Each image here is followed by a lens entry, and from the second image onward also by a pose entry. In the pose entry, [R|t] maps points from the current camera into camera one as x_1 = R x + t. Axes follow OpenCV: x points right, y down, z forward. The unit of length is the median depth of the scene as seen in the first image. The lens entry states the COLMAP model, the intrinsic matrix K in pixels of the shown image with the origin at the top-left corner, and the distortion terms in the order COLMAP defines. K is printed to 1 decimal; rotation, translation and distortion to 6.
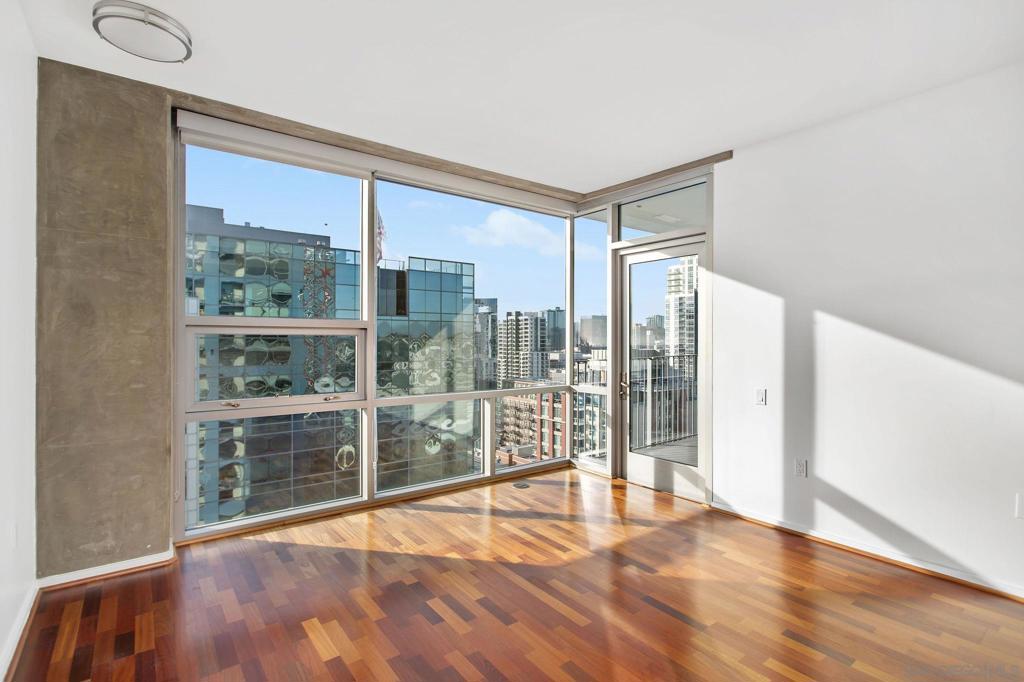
lens RADIAL K [[487.4, 0, 510.4], [0, 487.4, 335.9], [0, 0, 1]] dist [0.000933, -0.000953]
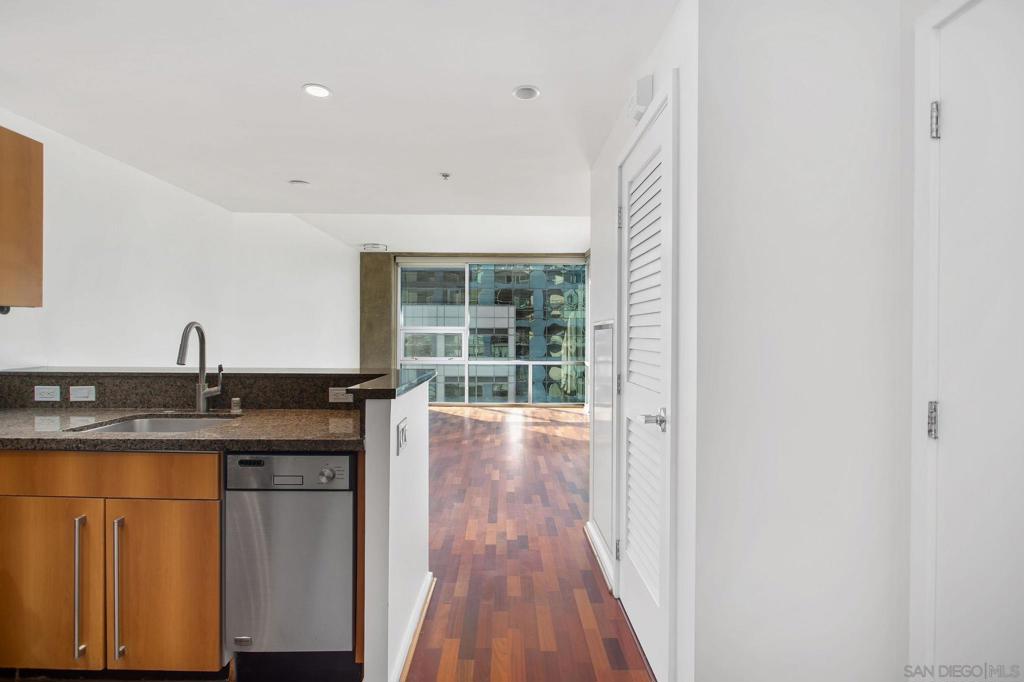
lens RADIAL K [[487.4, 0, 510.4], [0, 487.4, 335.9], [0, 0, 1]] dist [0.000933, -0.000953]
pose [[0.802760, 0.001652, -0.596300, 1.292568], [0.000628, 0.999993, 0.003615, 0.004150], [0.596302, -0.003276, 0.802754, -0.756242]]
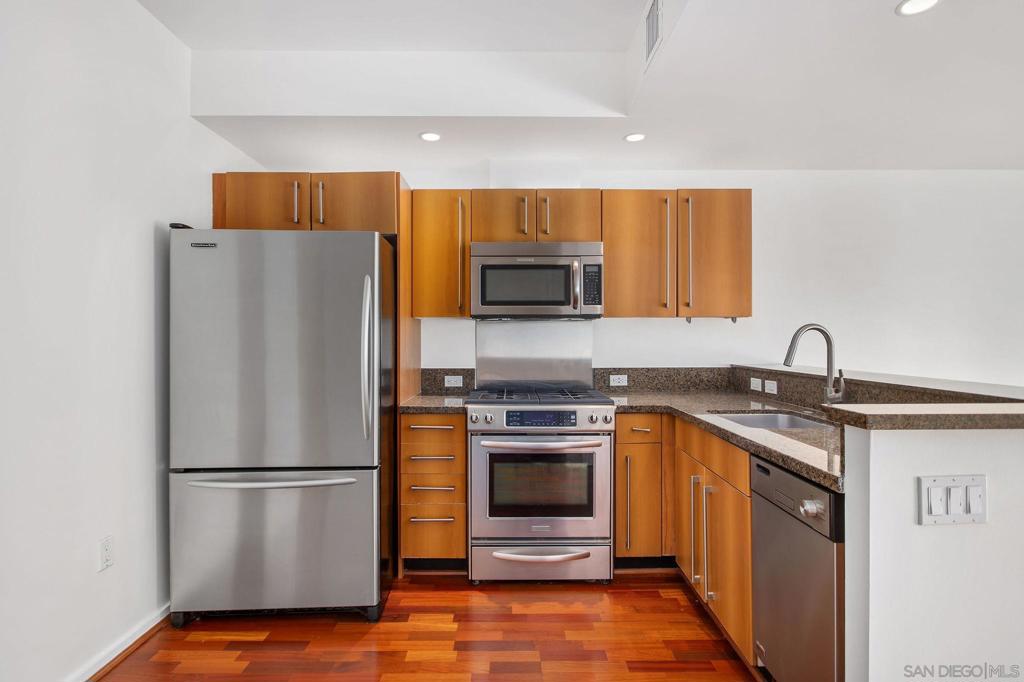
lens RADIAL K [[487.4, 0, 510.4], [0, 487.4, 335.9], [0, 0, 1]] dist [0.000933, -0.000953]
pose [[-0.596829, -0.004923, -0.802353, 1.315703], [0.004836, 0.999941, -0.009732, 0.007321], [0.802354, -0.009689, -0.596770, -0.451362]]
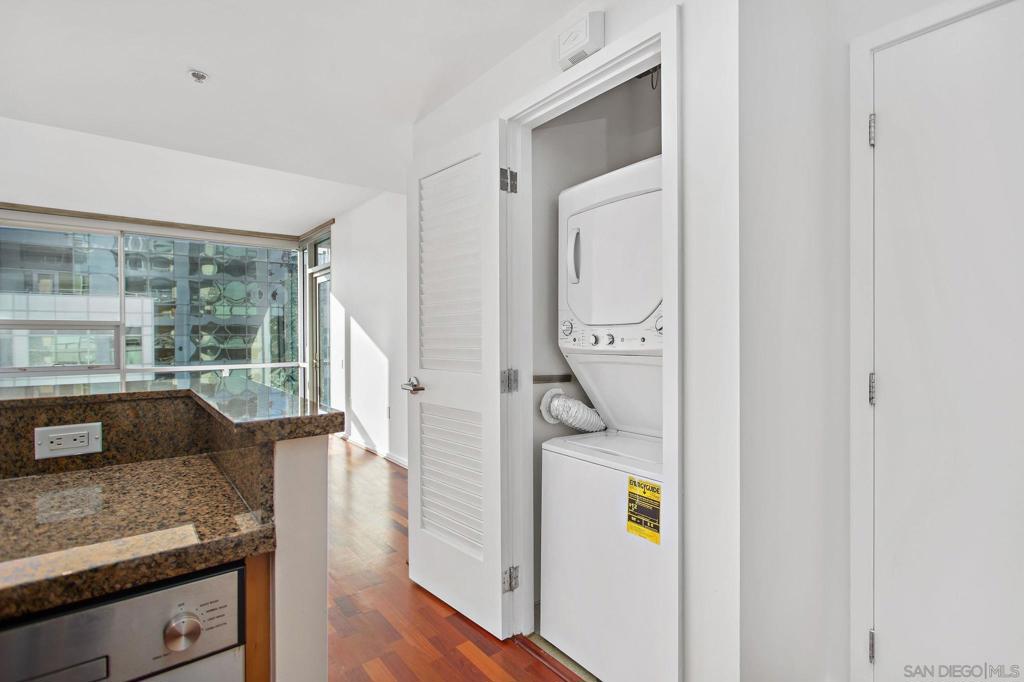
lens RADIAL K [[487.4, 0, 510.4], [0, 487.4, 335.9], [0, 0, 1]] dist [0.000933, -0.000953]
pose [[0.999763, -0.007078, 0.020590, 1.009885], [0.006929, 0.999949, 0.007325, 0.017063], [-0.020641, -0.007180, 0.999761, -0.690228]]
